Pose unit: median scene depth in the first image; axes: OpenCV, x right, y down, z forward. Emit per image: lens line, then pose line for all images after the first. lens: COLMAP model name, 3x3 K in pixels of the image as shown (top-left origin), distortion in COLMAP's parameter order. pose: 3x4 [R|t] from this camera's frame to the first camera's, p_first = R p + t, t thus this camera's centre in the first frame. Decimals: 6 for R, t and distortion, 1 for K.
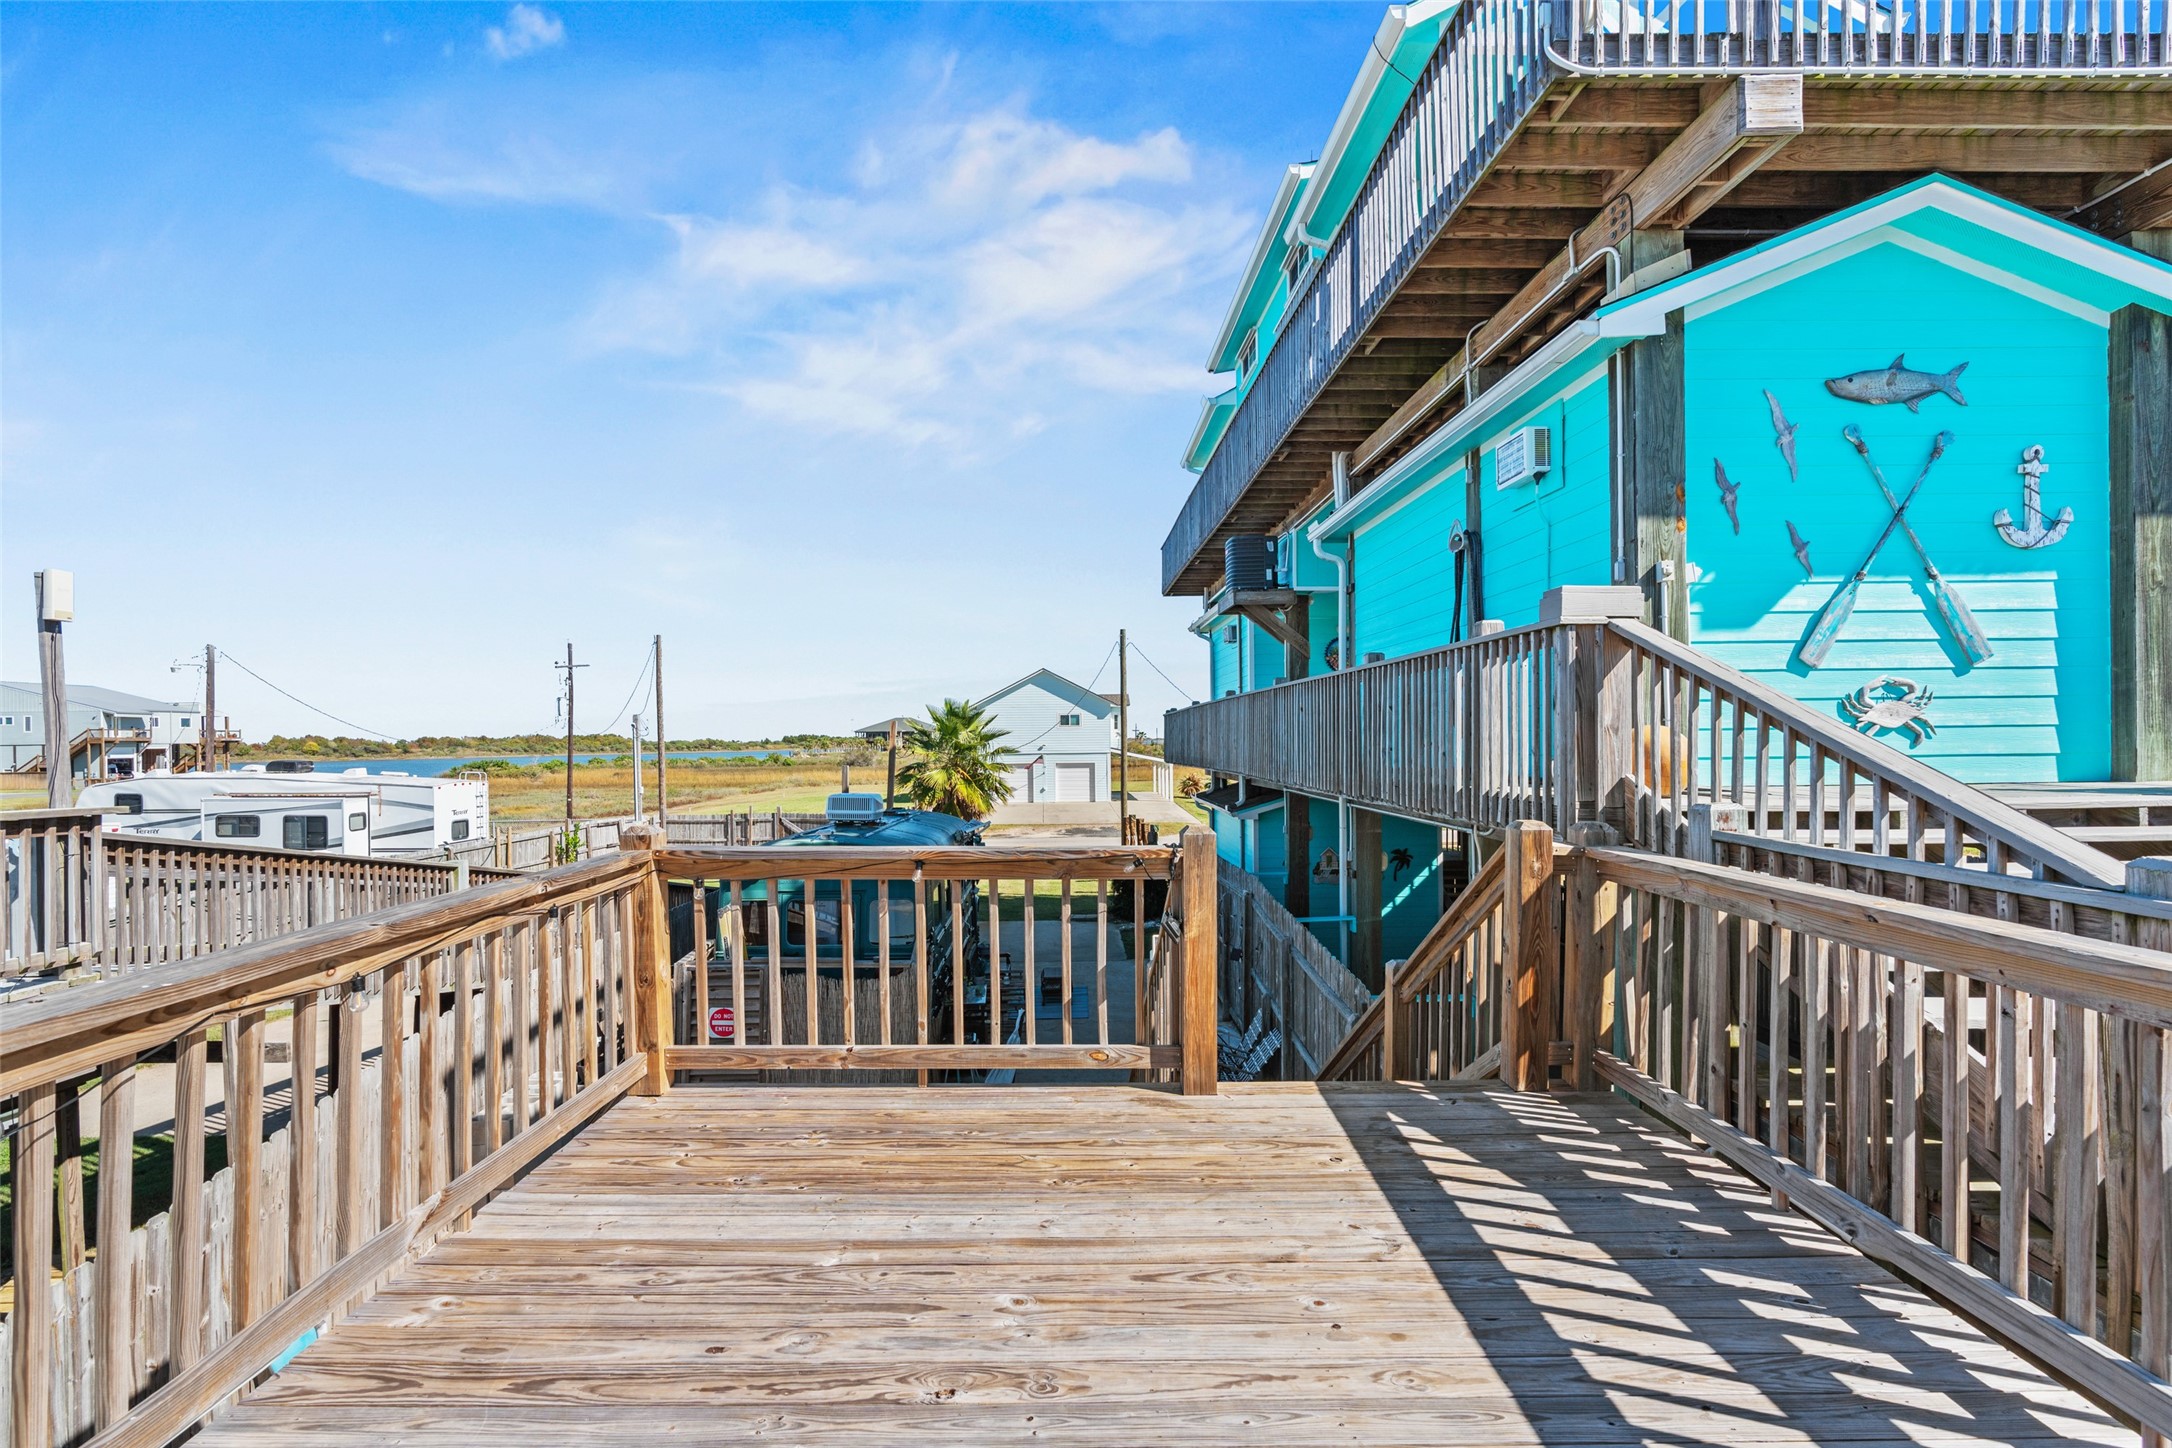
lens RADIAL K [[1008.9, 0, 1084.4], [0, 1008.9, 752.8], [0, 0, 1]] dist [-0.008215, 0.000497]
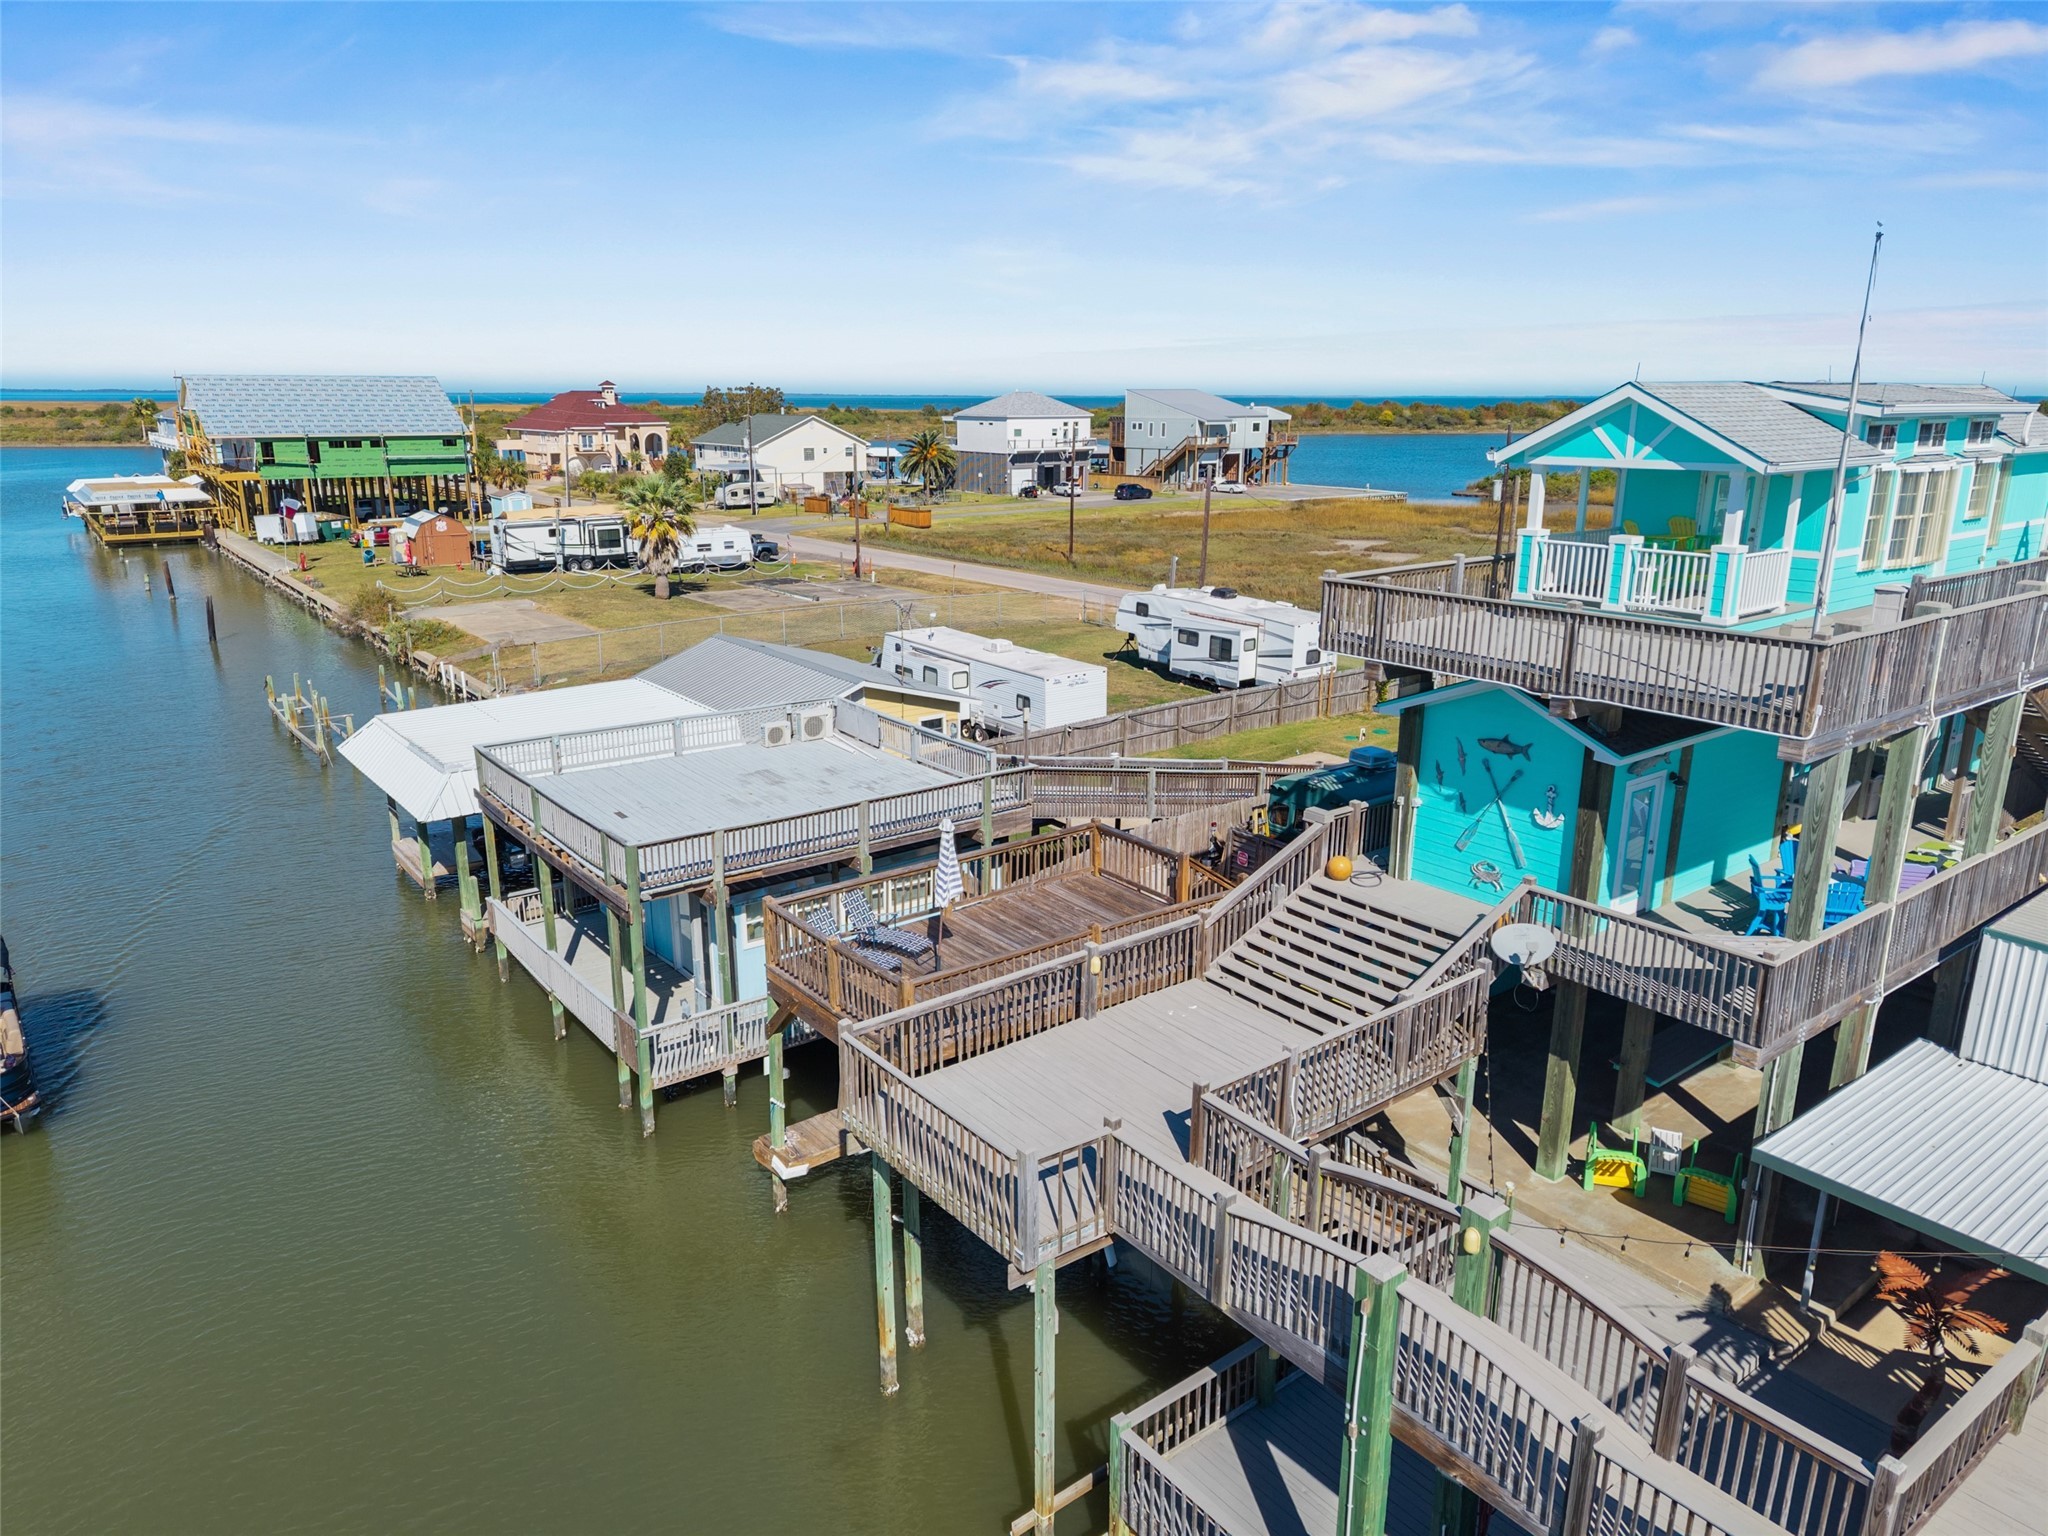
lens RADIAL K [[1374.8, 0, 989.3], [0, 1374.8, 768.4], [0, 0, 1]] dist [0.037855, -0.004199]
pose [[0.586988, 0.220902, -0.778876, 0.818719], [-0.011786, 0.964285, 0.264604, -0.360627], [0.809510, -0.146140, 0.568627, -0.579154]]
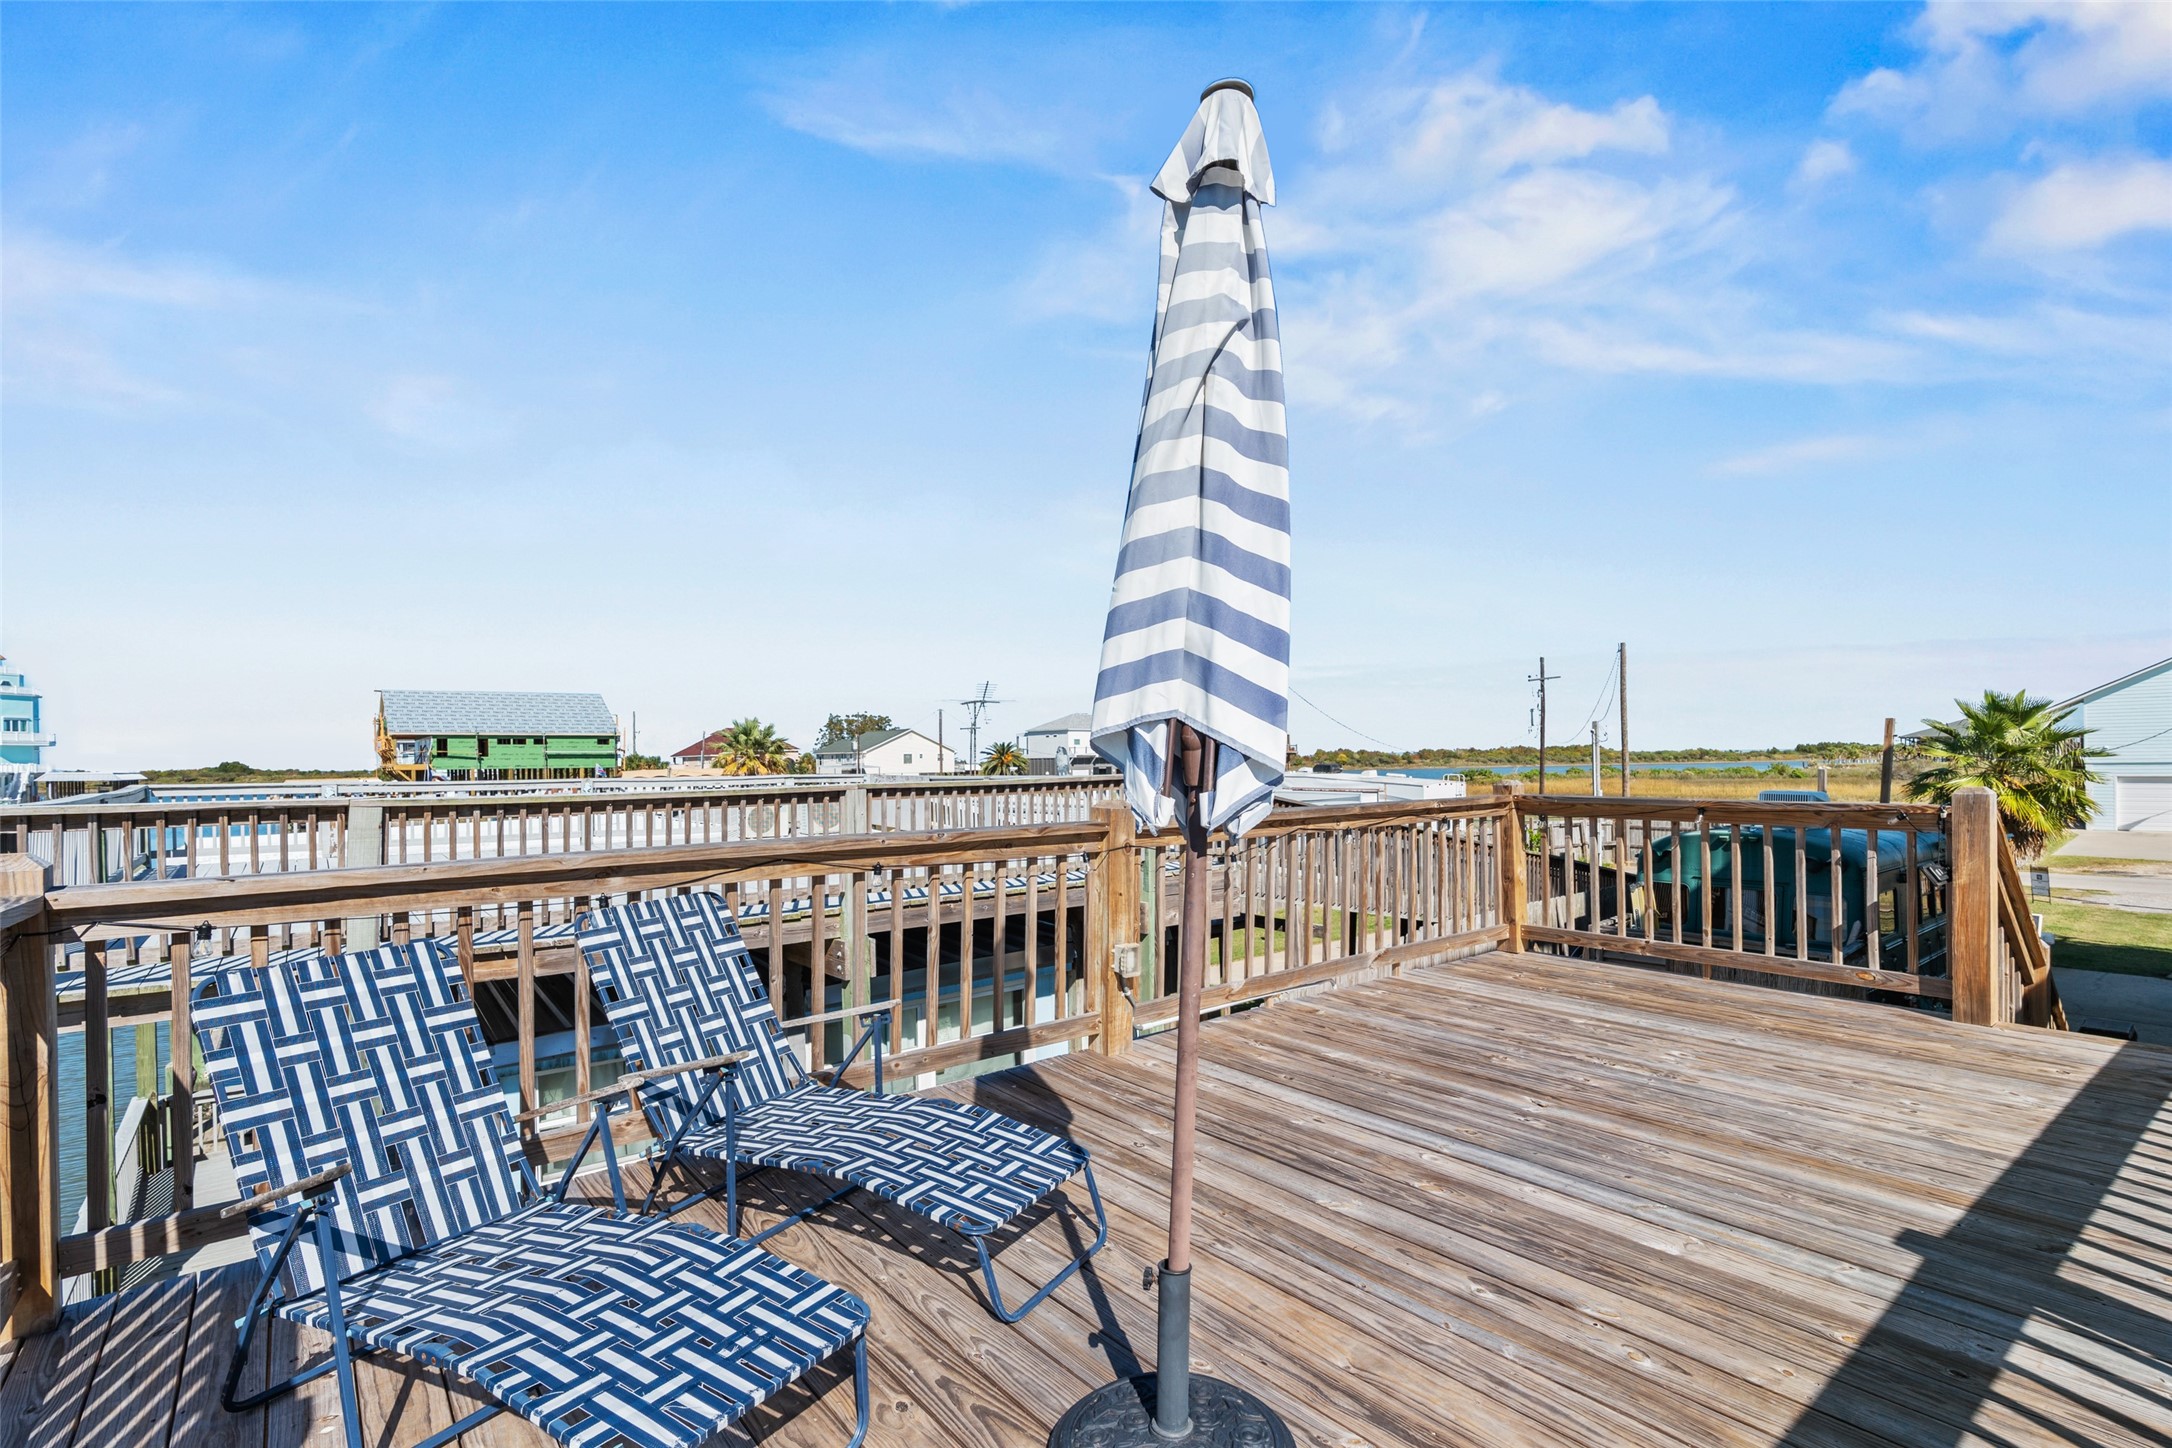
lens RADIAL K [[1009.9, 0, 1084.3], [0, 1009.9, 768.4], [0, 0, 1]] dist [0.000254, 0.000235]
pose [[0.616774, 0.005841, -0.787119, 0.079560], [-0.002496, 0.999982, 0.005465, 0.009706], [0.787136, -0.001406, 0.616777, -0.098968]]
